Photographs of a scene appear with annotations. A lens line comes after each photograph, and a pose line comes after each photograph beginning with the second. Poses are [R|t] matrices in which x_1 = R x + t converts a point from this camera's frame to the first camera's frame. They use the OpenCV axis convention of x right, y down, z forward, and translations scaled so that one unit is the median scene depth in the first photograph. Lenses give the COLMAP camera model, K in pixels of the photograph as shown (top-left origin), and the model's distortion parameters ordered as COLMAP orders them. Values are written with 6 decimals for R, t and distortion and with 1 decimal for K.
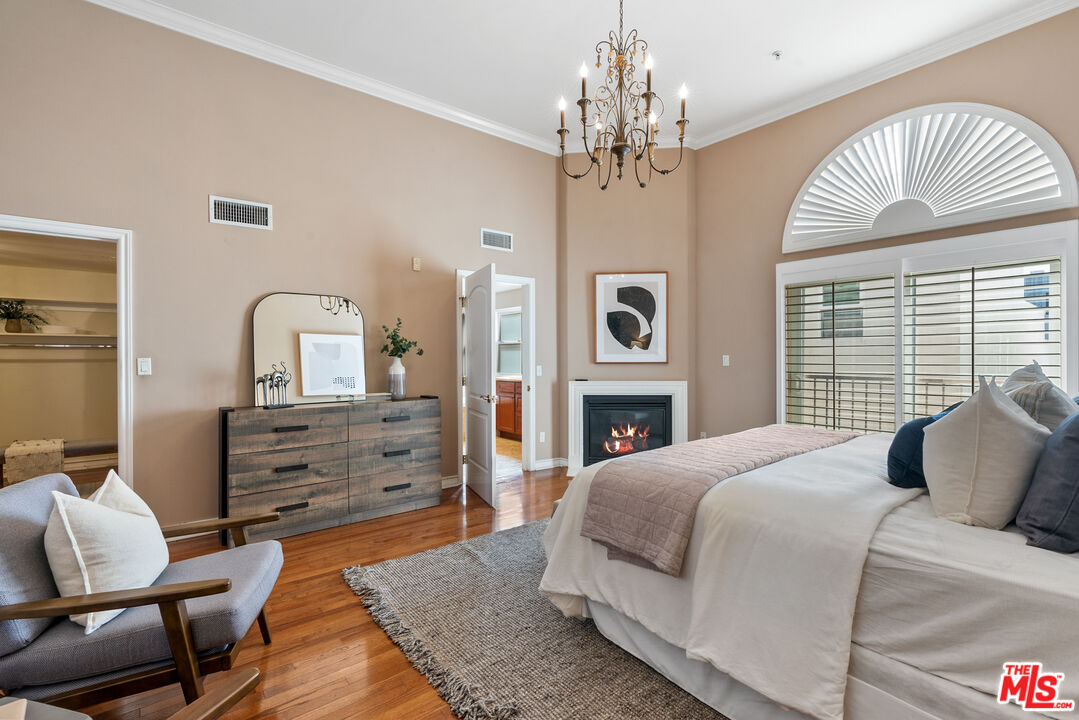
lens RADIAL K [[490.0, 0, 537.0], [0, 490.0, 353.0], [0, 0, 1]] dist [0.010323, 0.000085]
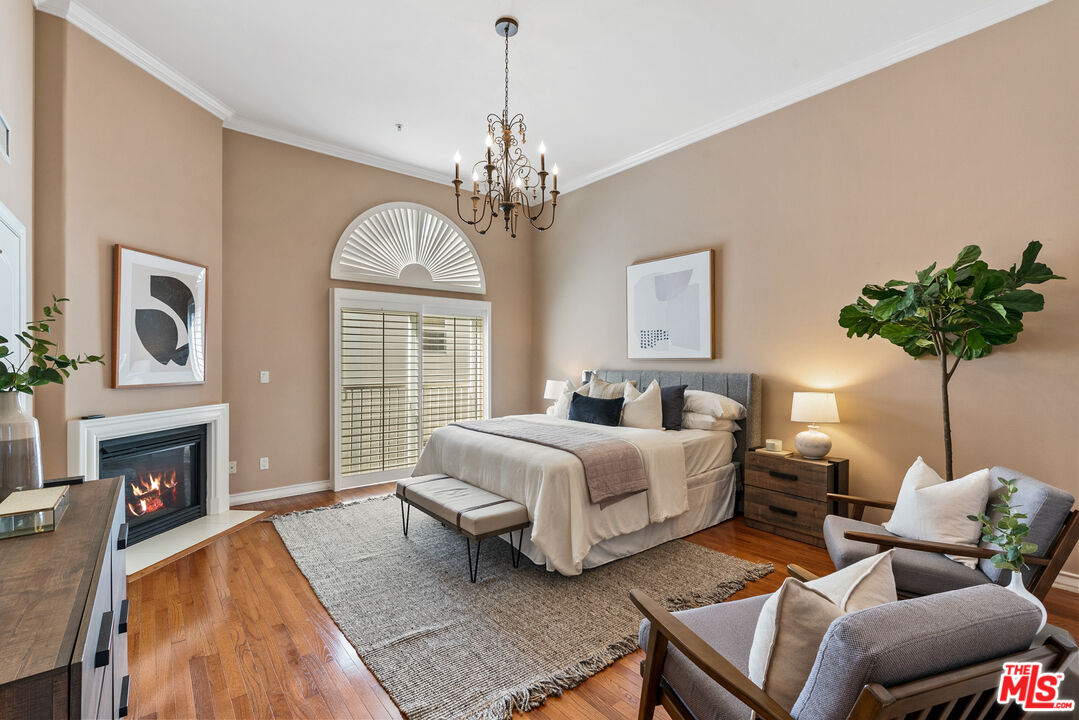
lens RADIAL K [[490.0, 0, 535.8], [0, 490.0, 369.2], [0, 0, 1]] dist [0.010323, 0.000085]
pose [[-0.009761, -0.012630, 0.999873, -0.527365], [0.000168, 0.999920, 0.012632, -0.011067], [-0.999952, 0.000291, -0.009758, 0.478818]]
